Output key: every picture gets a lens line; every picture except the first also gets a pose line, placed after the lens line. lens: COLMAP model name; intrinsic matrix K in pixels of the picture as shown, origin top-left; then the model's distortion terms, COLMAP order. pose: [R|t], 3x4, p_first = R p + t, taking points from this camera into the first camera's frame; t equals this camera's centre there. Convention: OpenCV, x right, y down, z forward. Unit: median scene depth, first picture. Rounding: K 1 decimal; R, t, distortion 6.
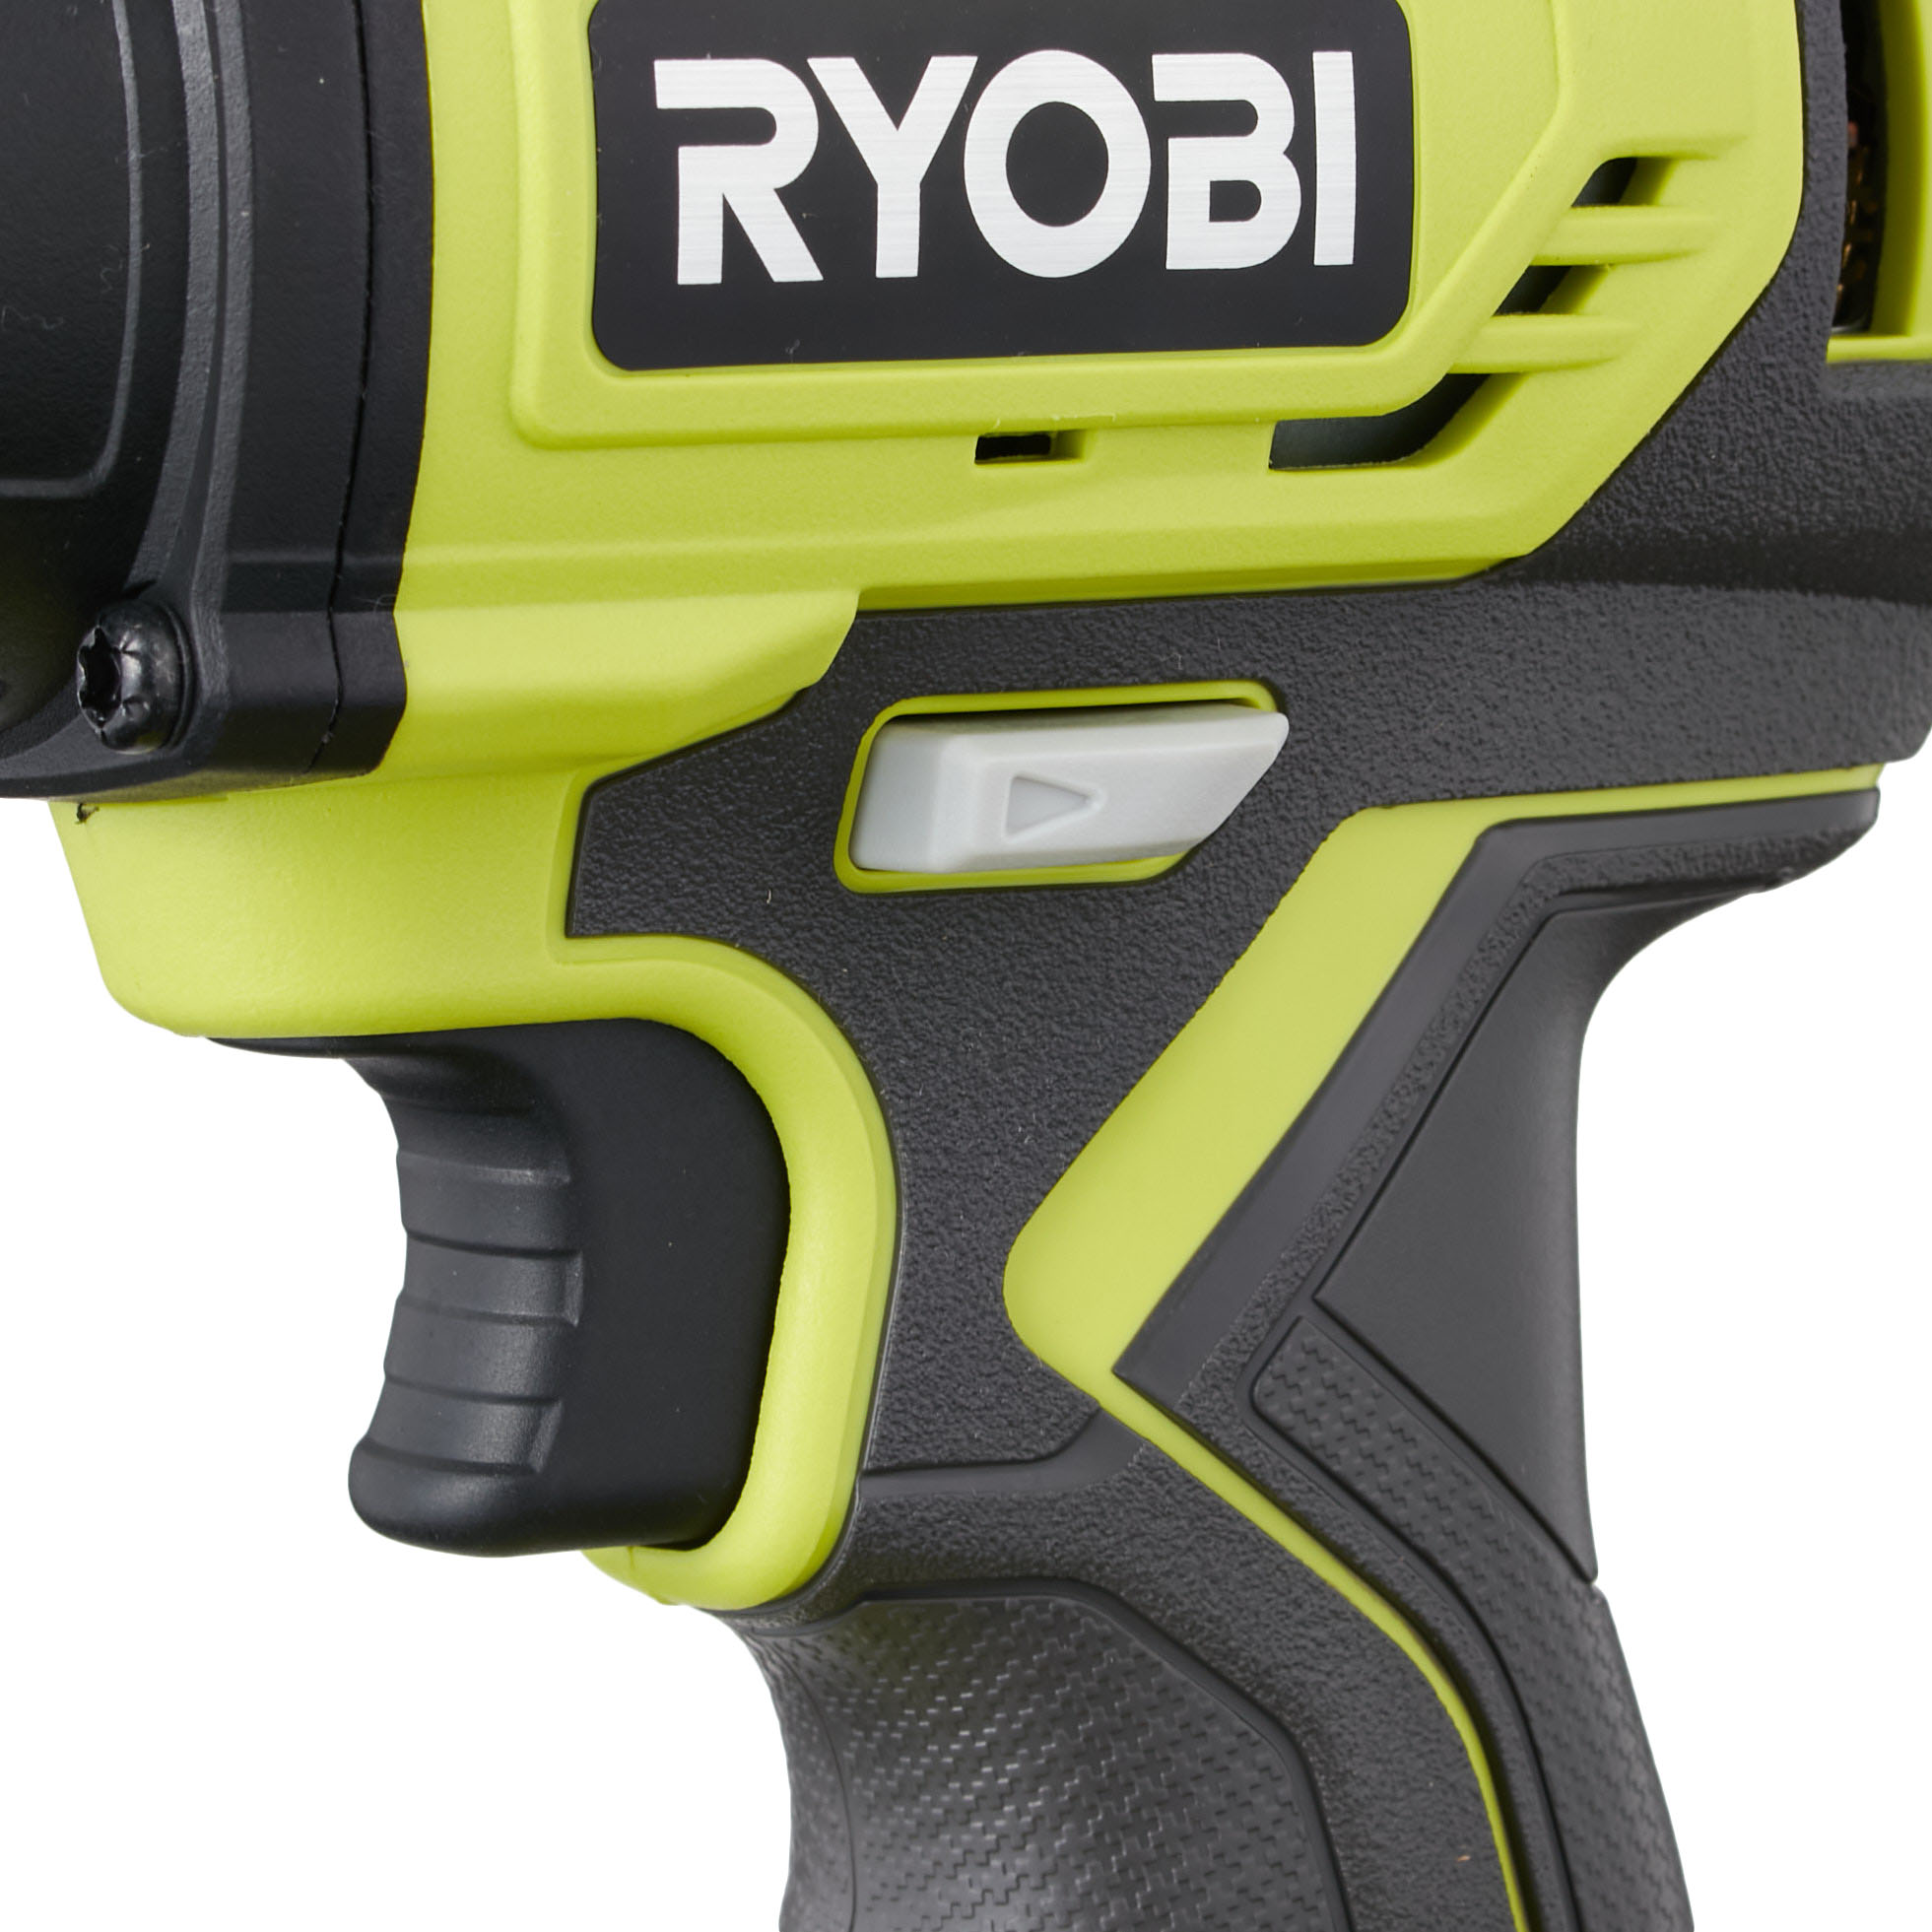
lens RADIAL K [[8698.8, 0, 967.3], [0, 8698.8, 965.9], [0, 0, 1]] dist [0.278435, 0.000000]
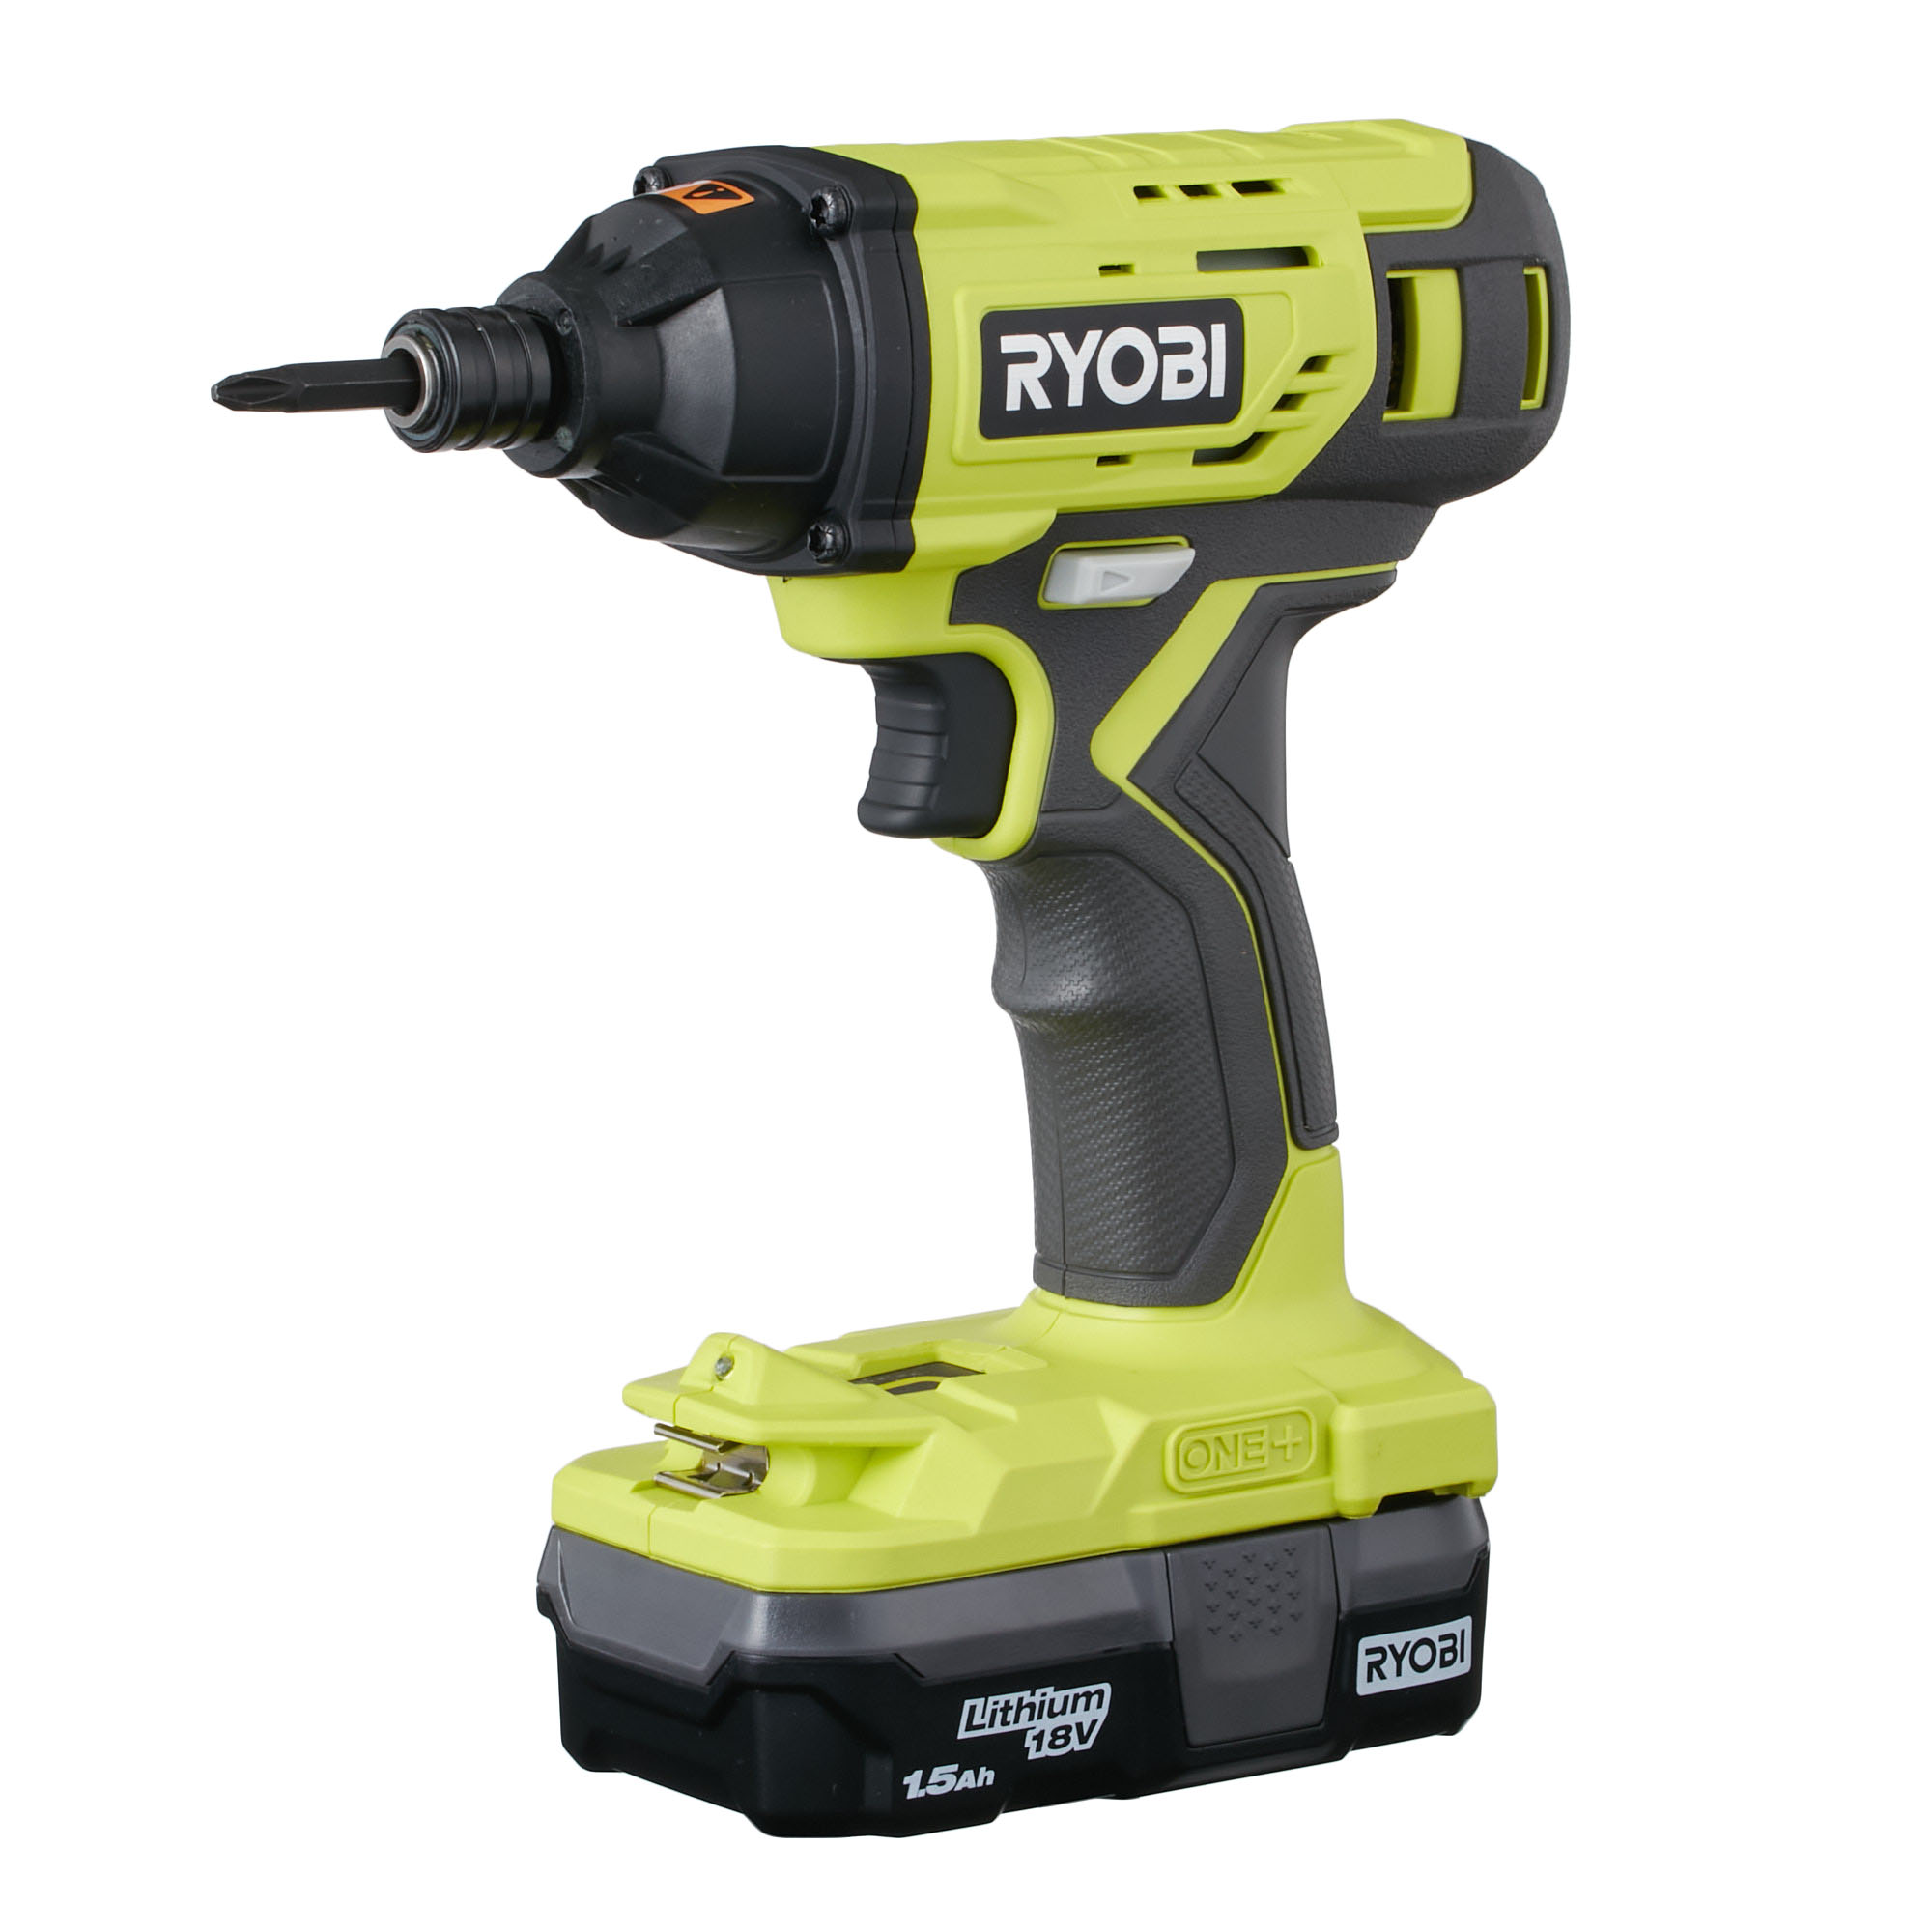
lens RADIAL K [[9327.3, 0, 965.2], [0, 9327.3, 965.6], [0, 0, 1]] dist [0.247112, 0.000000]
pose [[0.997509, 0.012347, 0.069450, -0.250670], [-0.016243, 0.998309, 0.055810, -0.062323], [-0.068643, -0.056799, 0.996023, -2.064653]]
